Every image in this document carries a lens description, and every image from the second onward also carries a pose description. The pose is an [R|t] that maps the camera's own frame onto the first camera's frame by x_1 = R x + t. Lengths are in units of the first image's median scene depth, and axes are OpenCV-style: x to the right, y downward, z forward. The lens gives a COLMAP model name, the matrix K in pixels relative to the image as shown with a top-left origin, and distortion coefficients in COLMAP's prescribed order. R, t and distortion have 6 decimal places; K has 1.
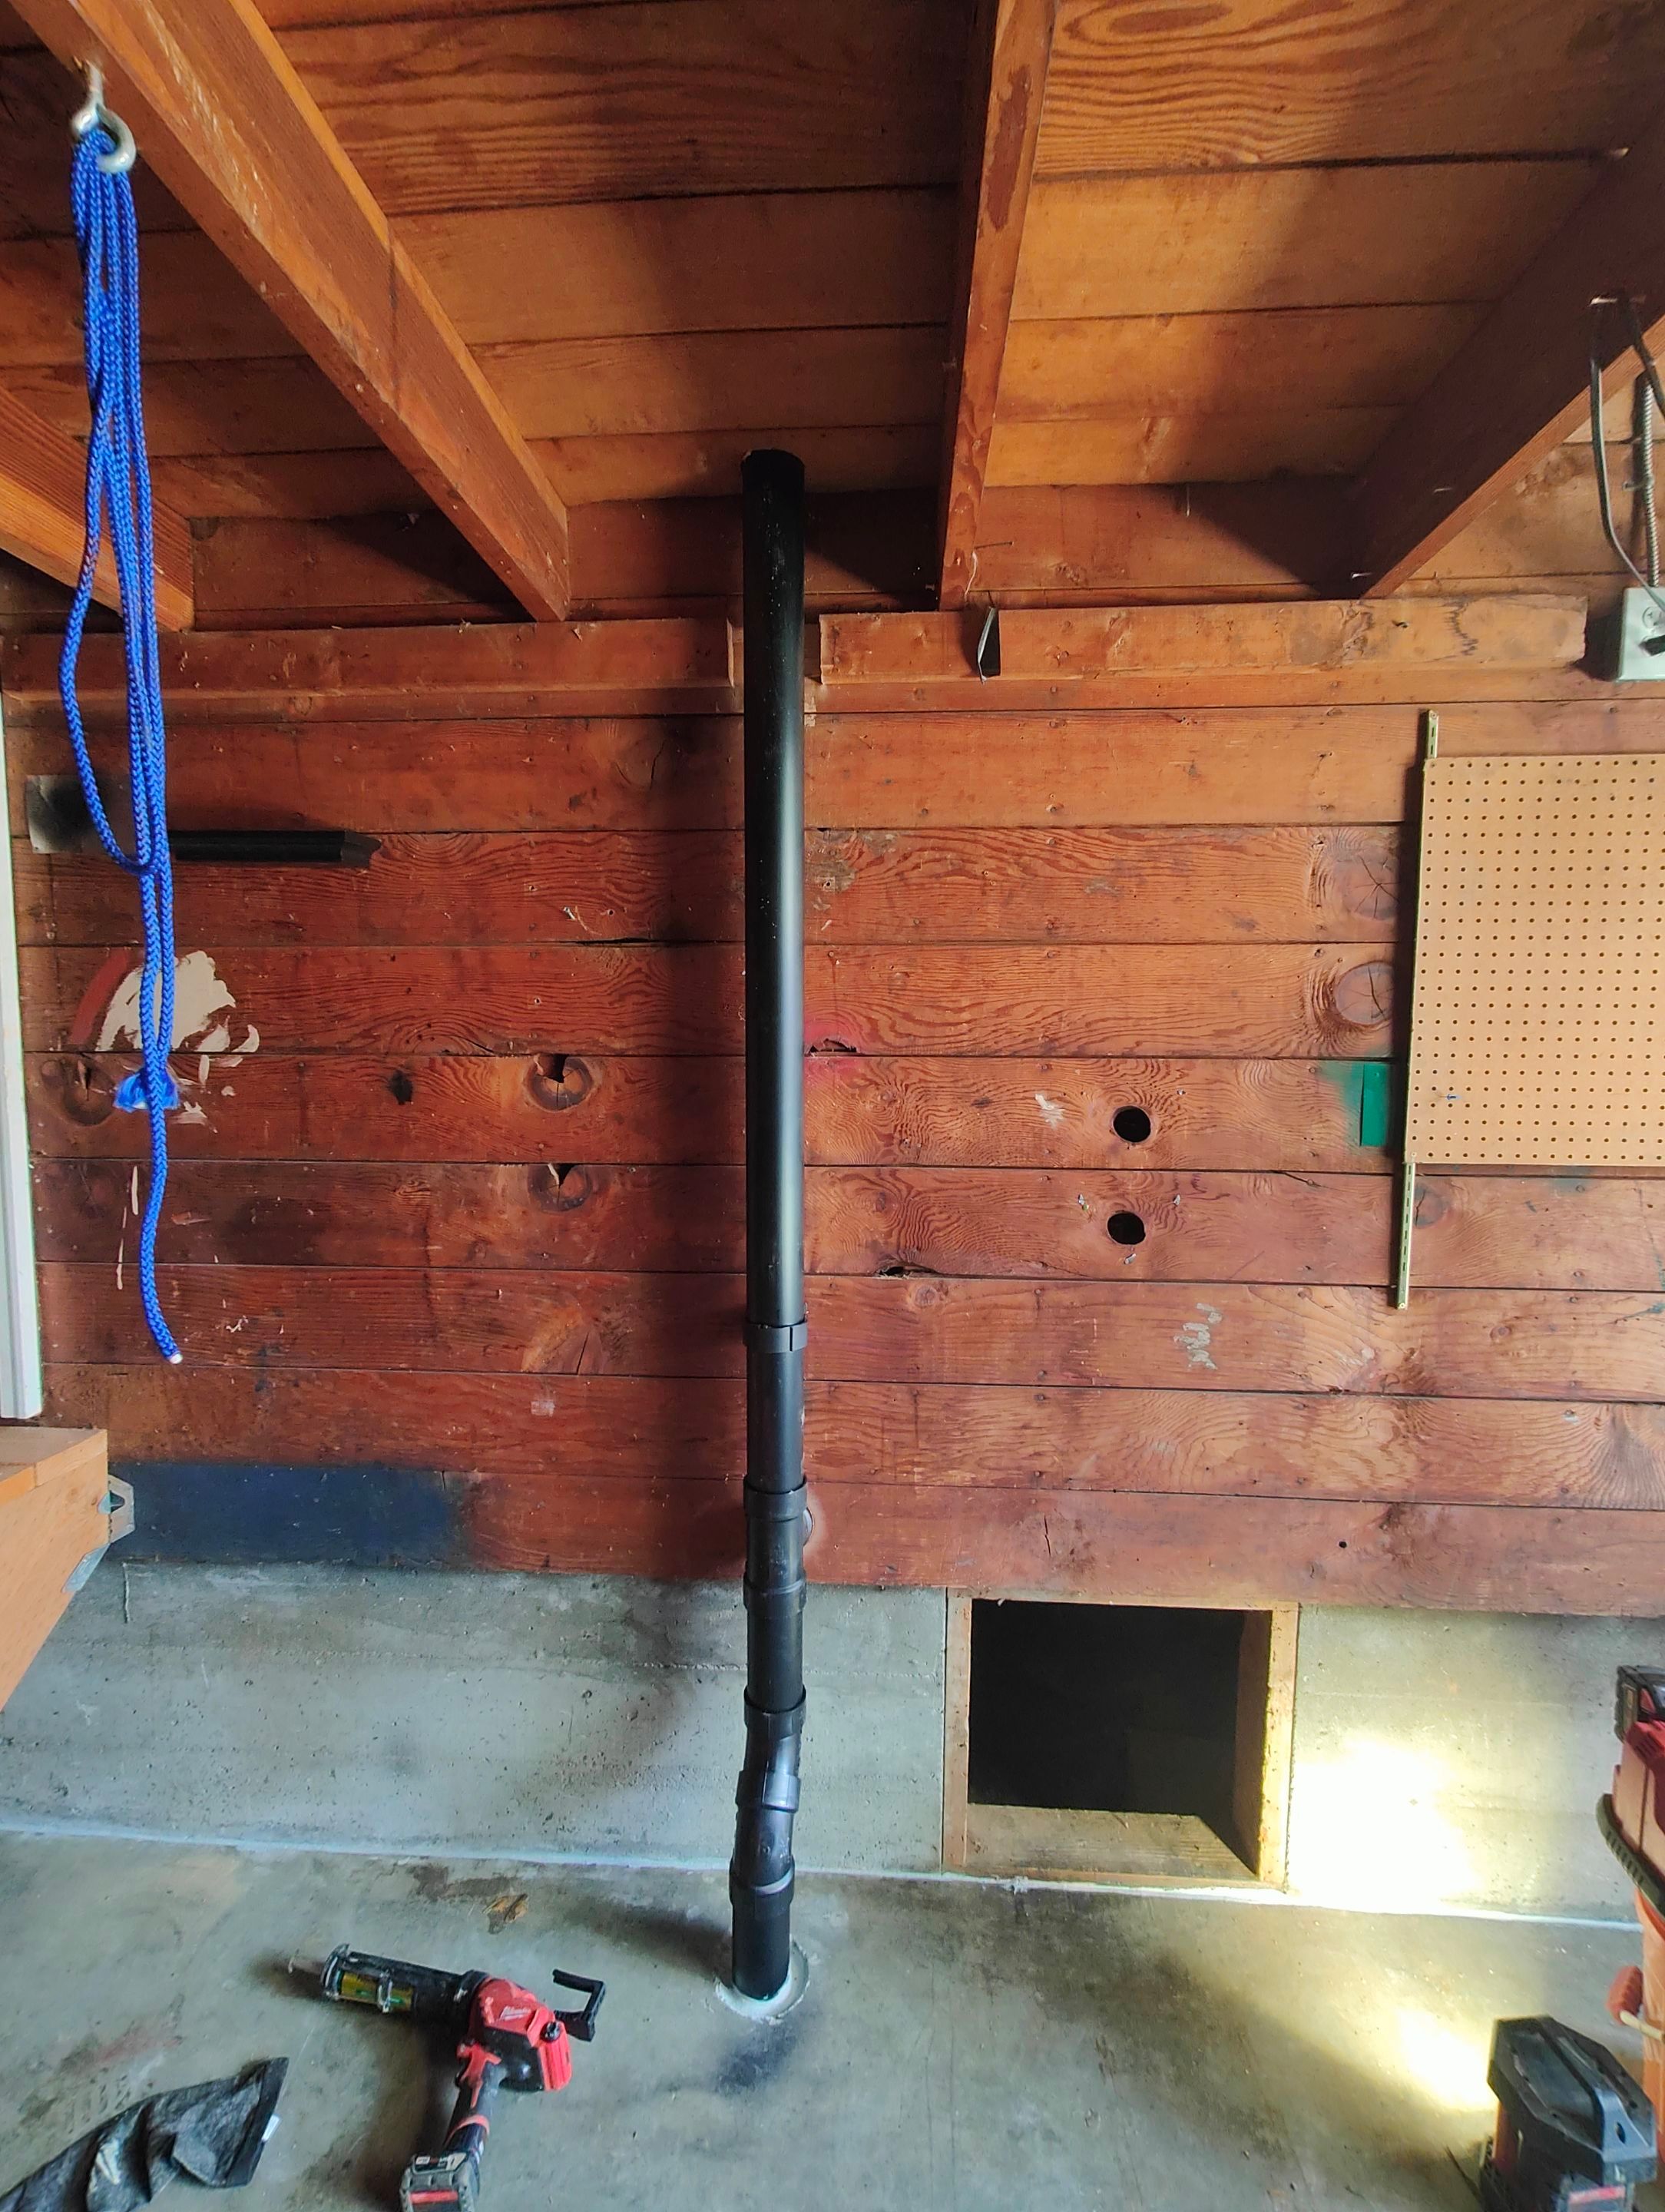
lens RADIAL K [[909.1, 0, 833.3], [0, 909.1, 1106.1], [0, 0, 1]] dist [-0.003897, 0.000582]
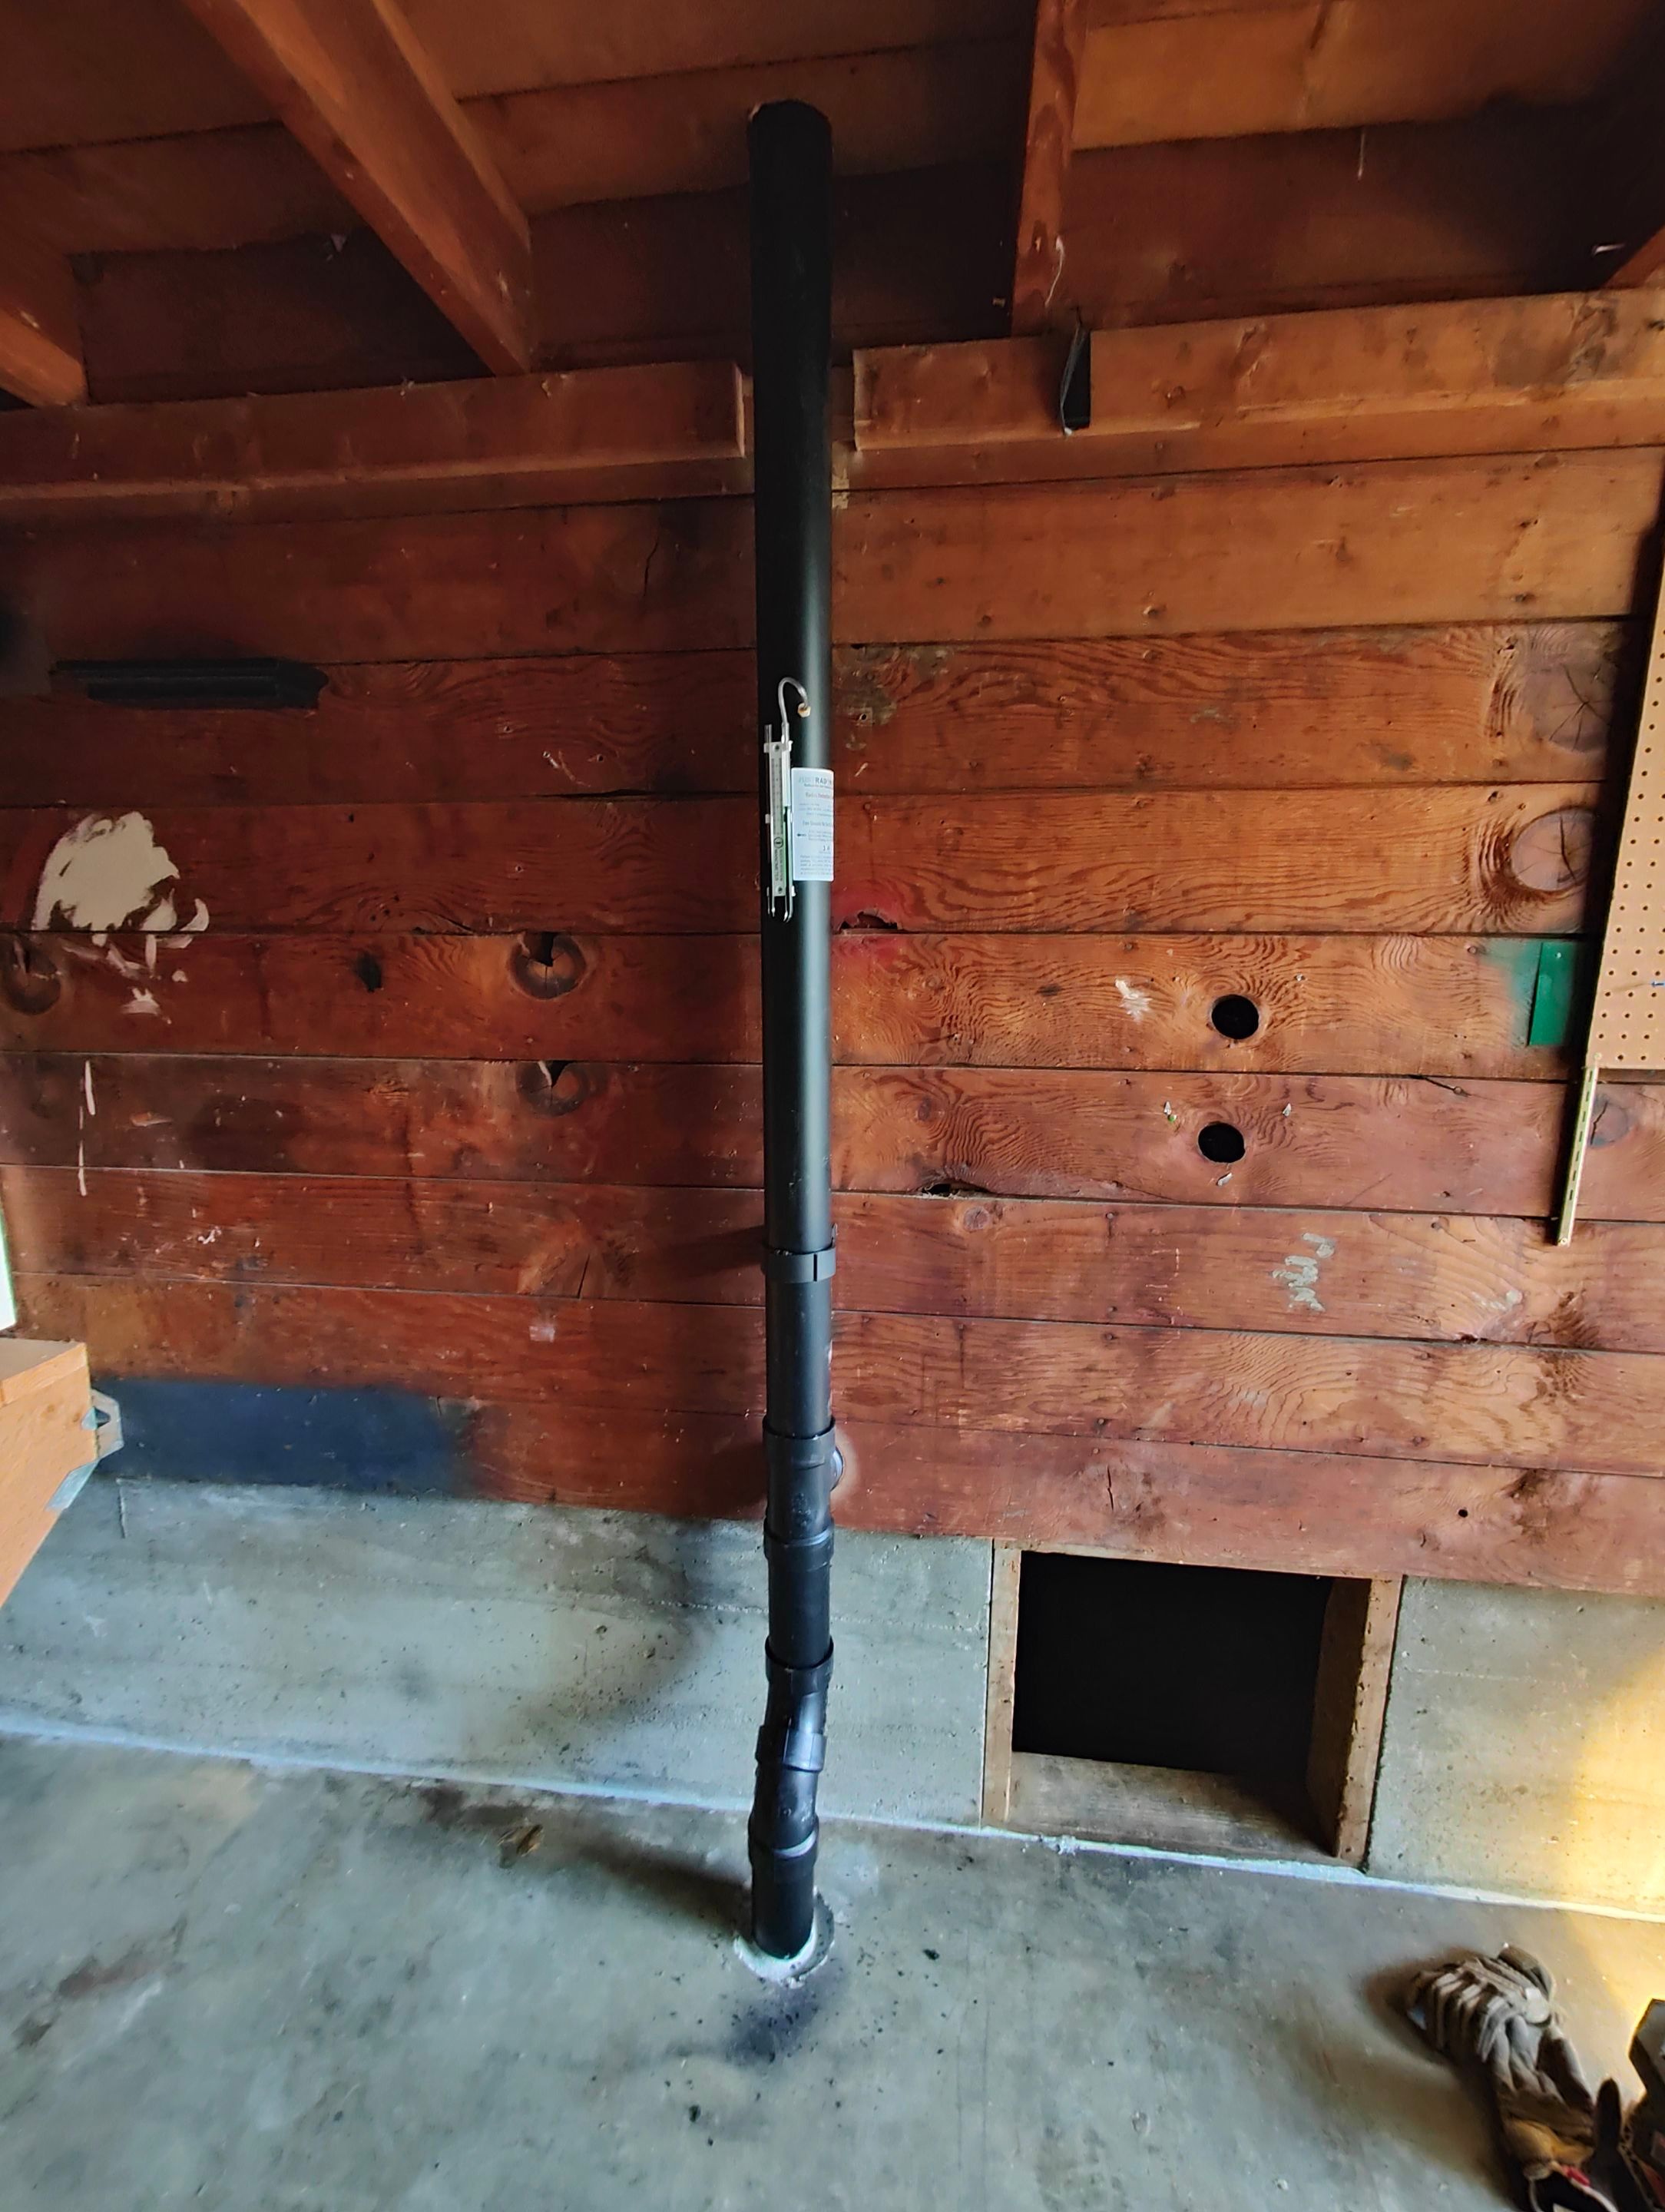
lens RADIAL K [[909.1, 0, 832.0], [0, 909.1, 1099.2], [0, 0, 1]] dist [-0.003897, 0.000582]
pose [[0.997647, 0.009491, -0.067894, 0.024186], [-0.001762, 0.993594, 0.112994, 0.001549], [0.068532, -0.112609, 0.991273, 0.159846]]
